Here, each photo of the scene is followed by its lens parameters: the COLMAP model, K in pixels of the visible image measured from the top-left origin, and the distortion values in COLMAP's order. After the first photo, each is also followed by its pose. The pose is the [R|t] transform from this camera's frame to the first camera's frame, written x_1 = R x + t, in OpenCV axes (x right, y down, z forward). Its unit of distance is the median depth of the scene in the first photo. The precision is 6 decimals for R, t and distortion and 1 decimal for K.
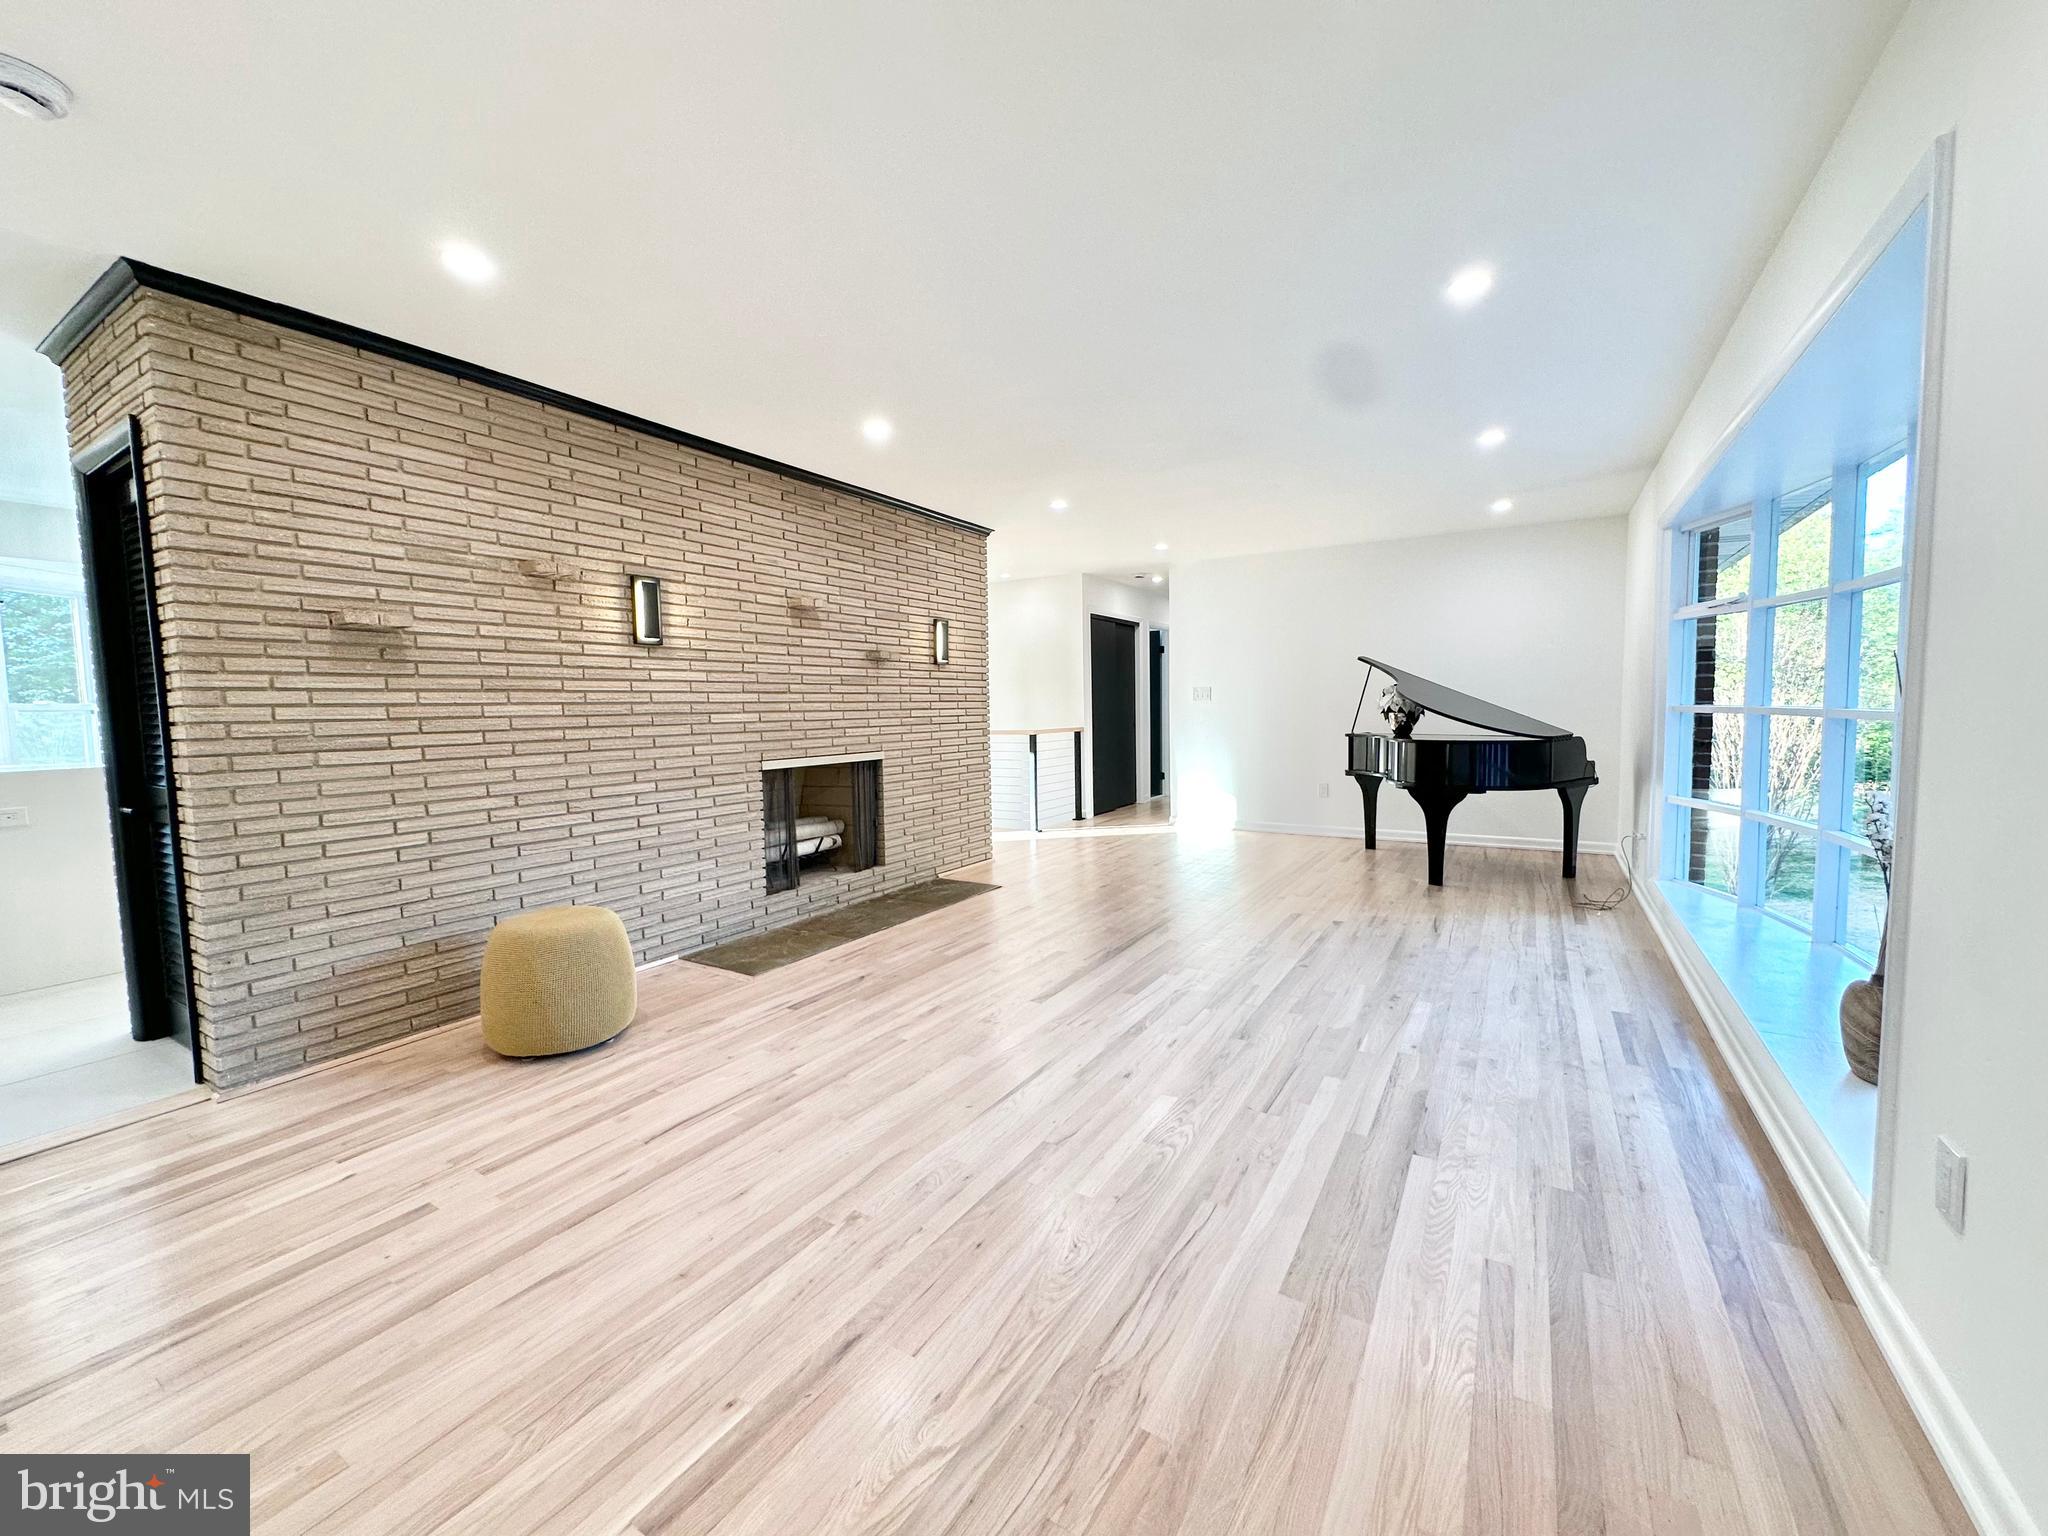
lens RADIAL K [[818.5, 0, 1020.9], [0, 818.5, 766.9], [0, 0, 1]] dist [-0.003698, 0.001002]
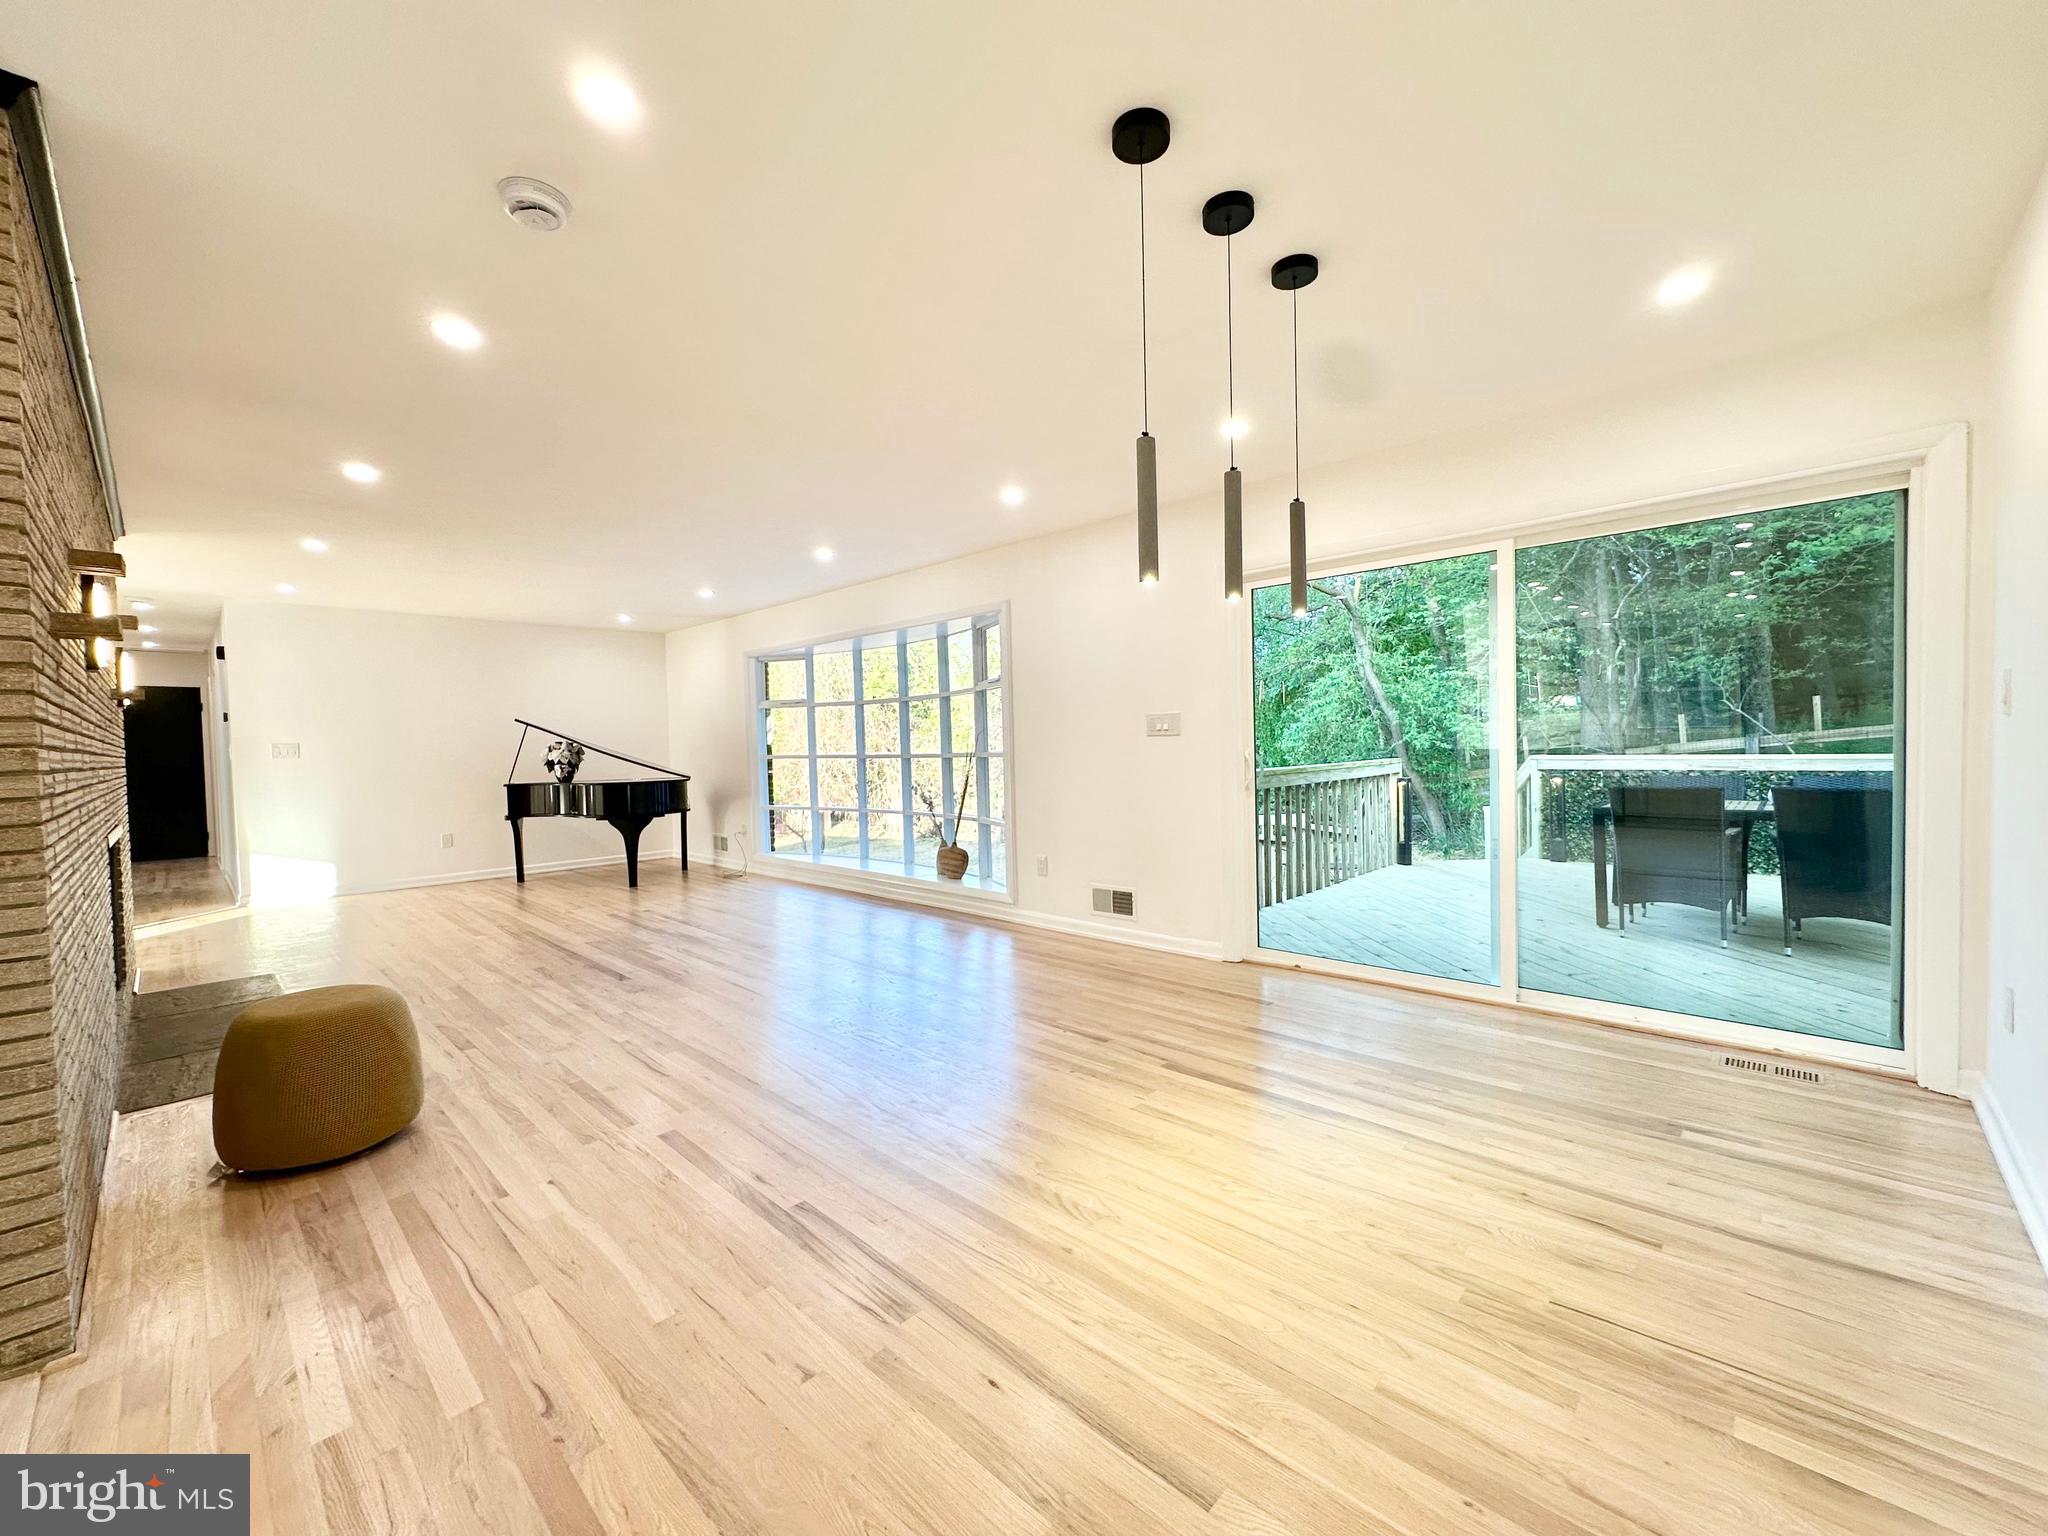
lens RADIAL K [[818.5, 0, 1024.4], [0, 818.5, 769.8], [0, 0, 1]] dist [-0.003698, 0.001002]
pose [[0.208373, -0.020500, 0.977835, -1.000947], [0.092684, 0.995695, 0.001124, 0.010658], [-0.973648, 0.090396, 0.209376, 0.070345]]
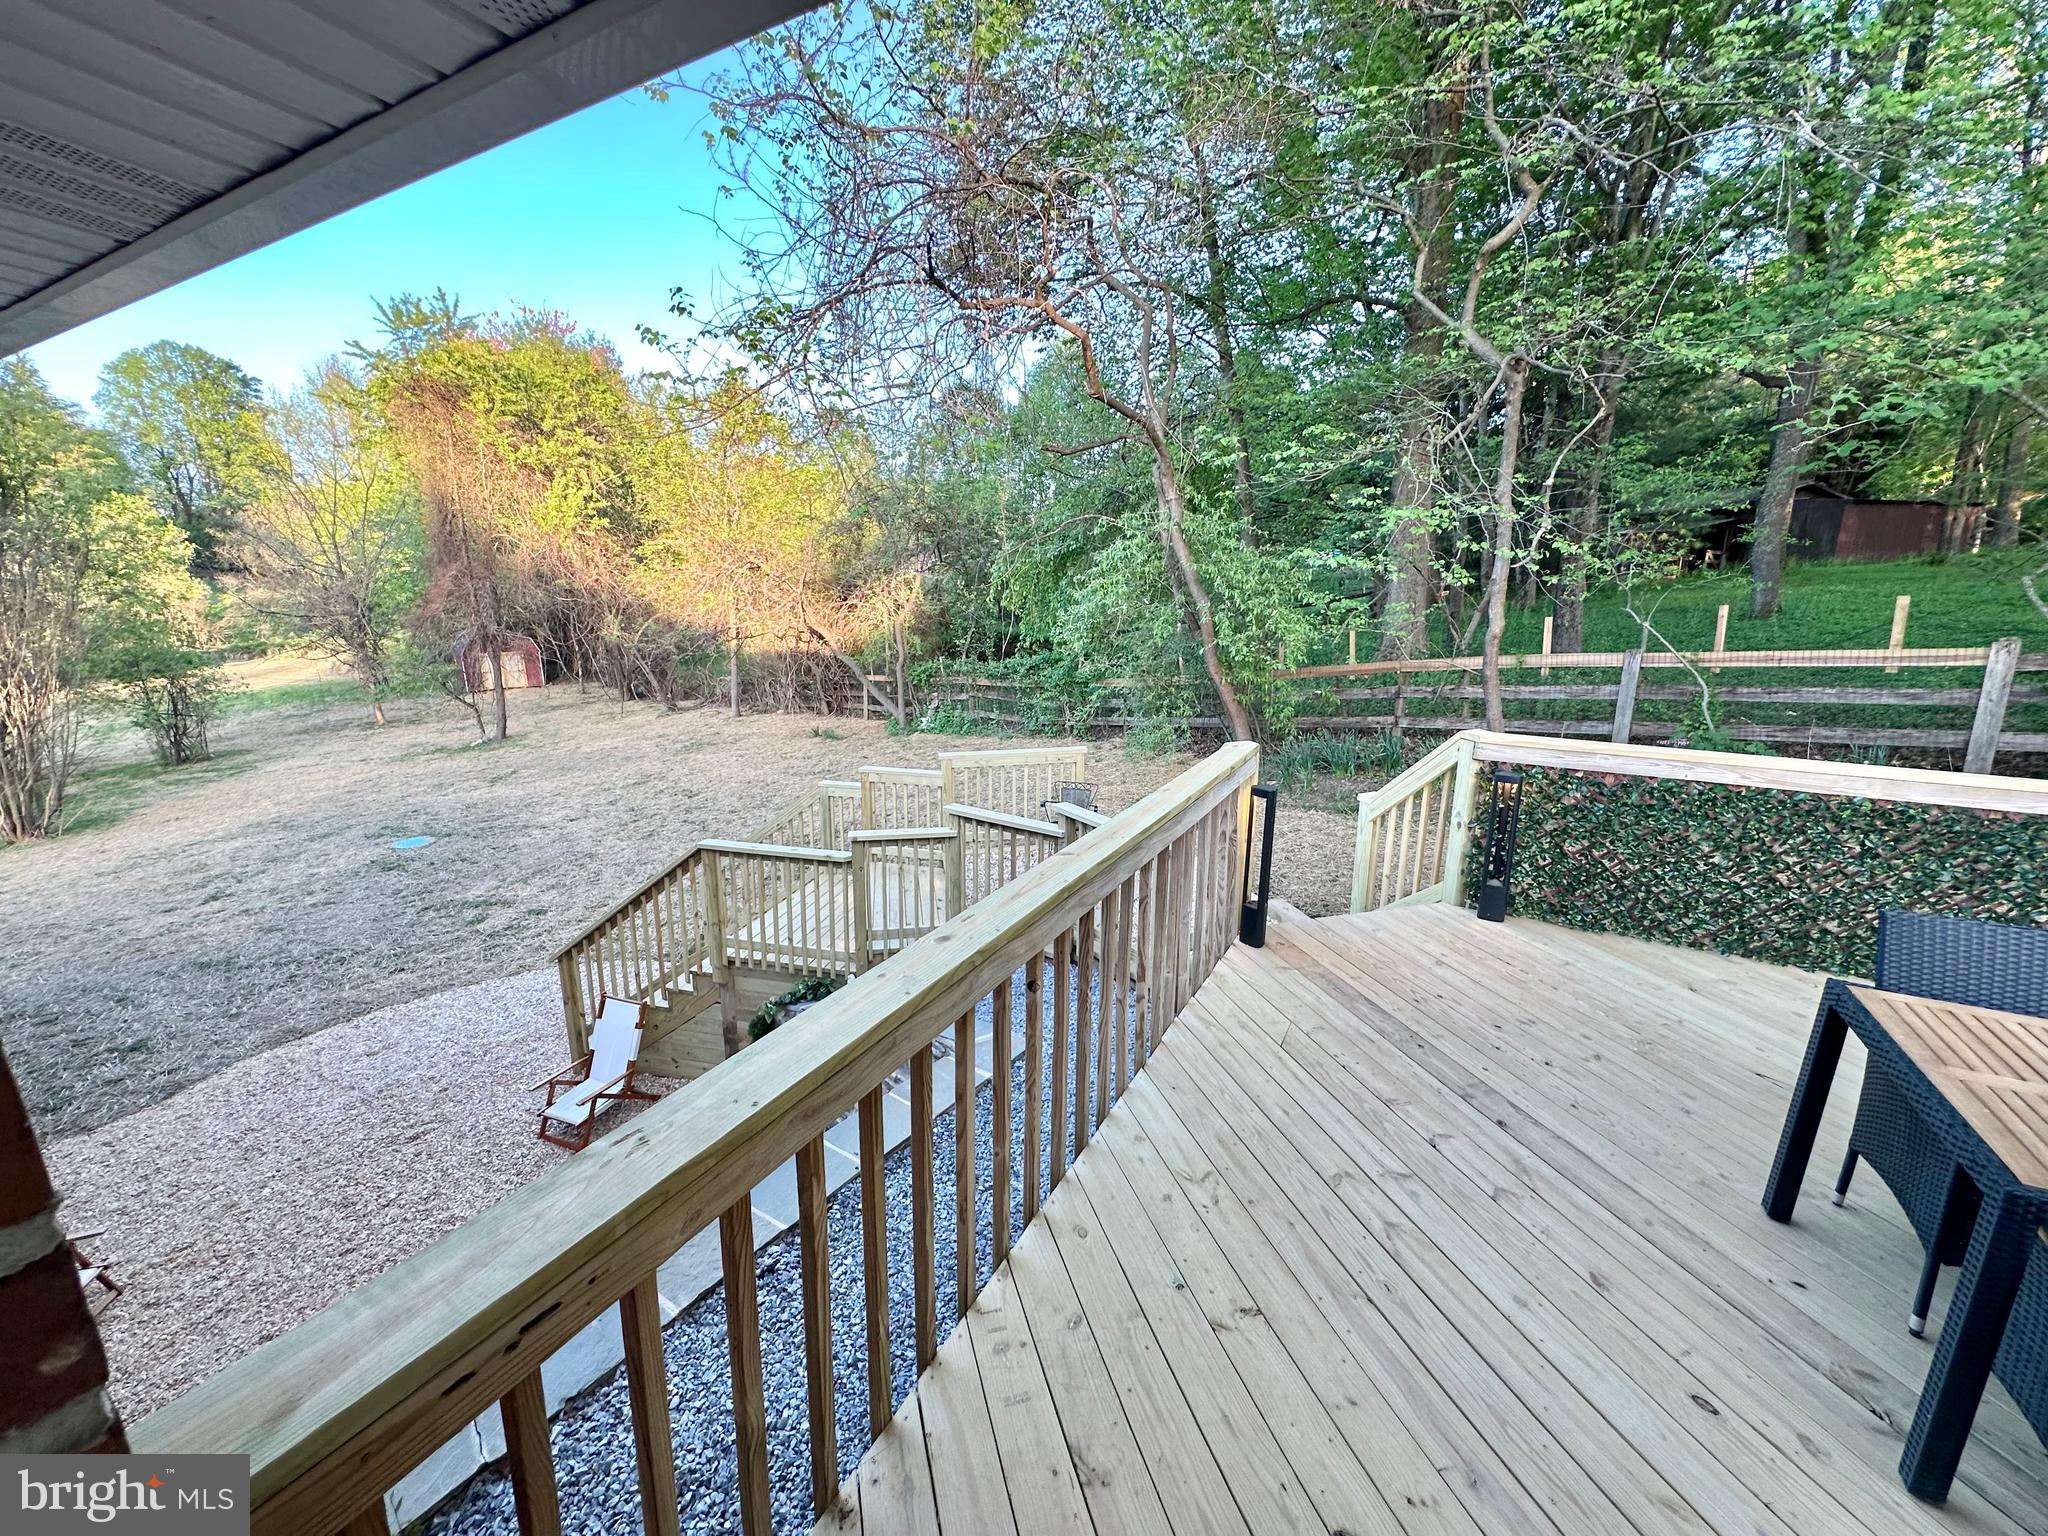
lens RADIAL K [[818.5, 0, 1024.1], [0, 818.5, 764.1], [0, 0, 1]] dist [-0.003698, 0.001002]
pose [[-0.043567, -0.206345, 0.977509, 0.203807], [0.070315, 0.975378, 0.209029, -0.157583], [-0.996573, 0.077841, -0.027985, -0.088181]]
